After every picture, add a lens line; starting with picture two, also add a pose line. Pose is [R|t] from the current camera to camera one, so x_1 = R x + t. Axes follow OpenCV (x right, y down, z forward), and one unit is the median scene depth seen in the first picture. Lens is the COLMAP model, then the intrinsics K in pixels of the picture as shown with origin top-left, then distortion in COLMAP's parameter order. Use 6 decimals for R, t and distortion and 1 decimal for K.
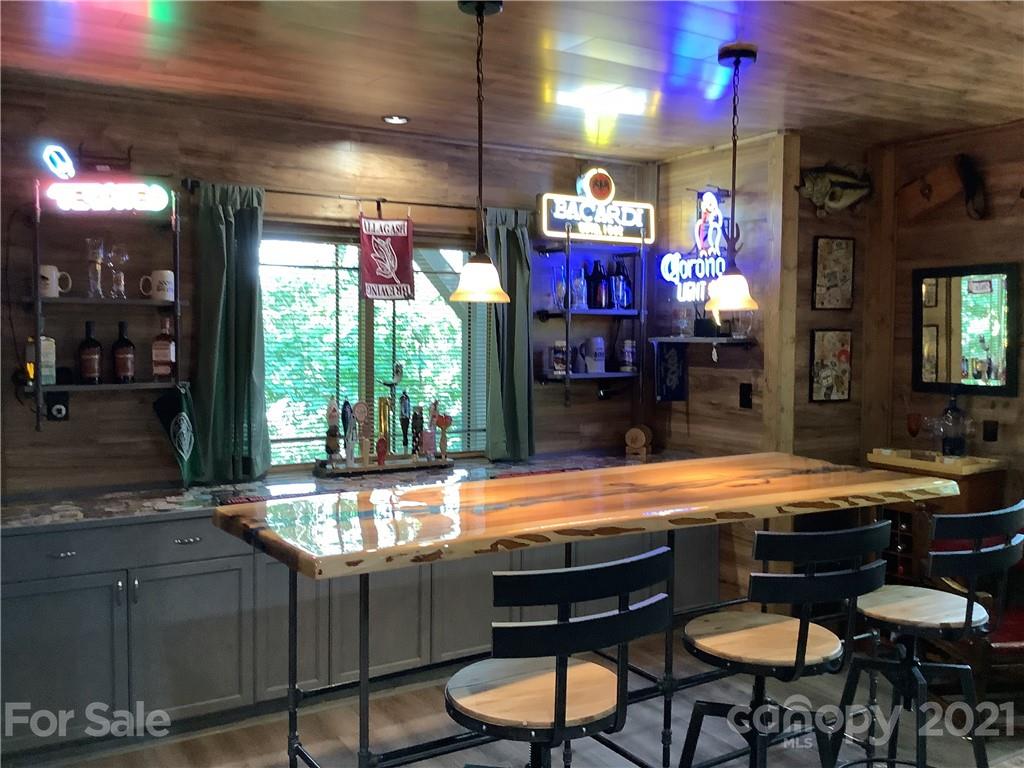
lens RADIAL K [[931.9, 0, 509.0], [0, 931.9, 380.4], [0, 0, 1]] dist [0.100207, -0.196762]
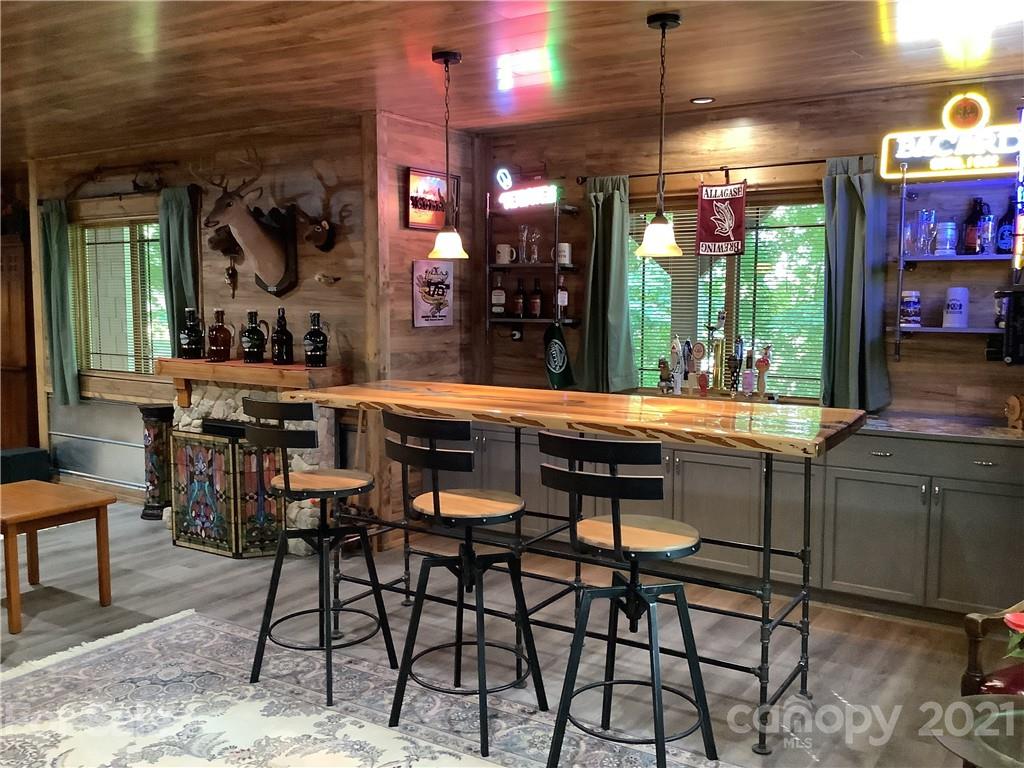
lens RADIAL K [[931.9, 0, 509.0], [0, 931.9, 380.4], [0, 0, 1]] dist [0.100207, -0.196762]
pose [[0.422570, 0.079372, -0.902848, 0.813295], [-0.049185, 0.996698, 0.064602, 0.006058], [0.904995, 0.017107, 0.425079, 0.270722]]
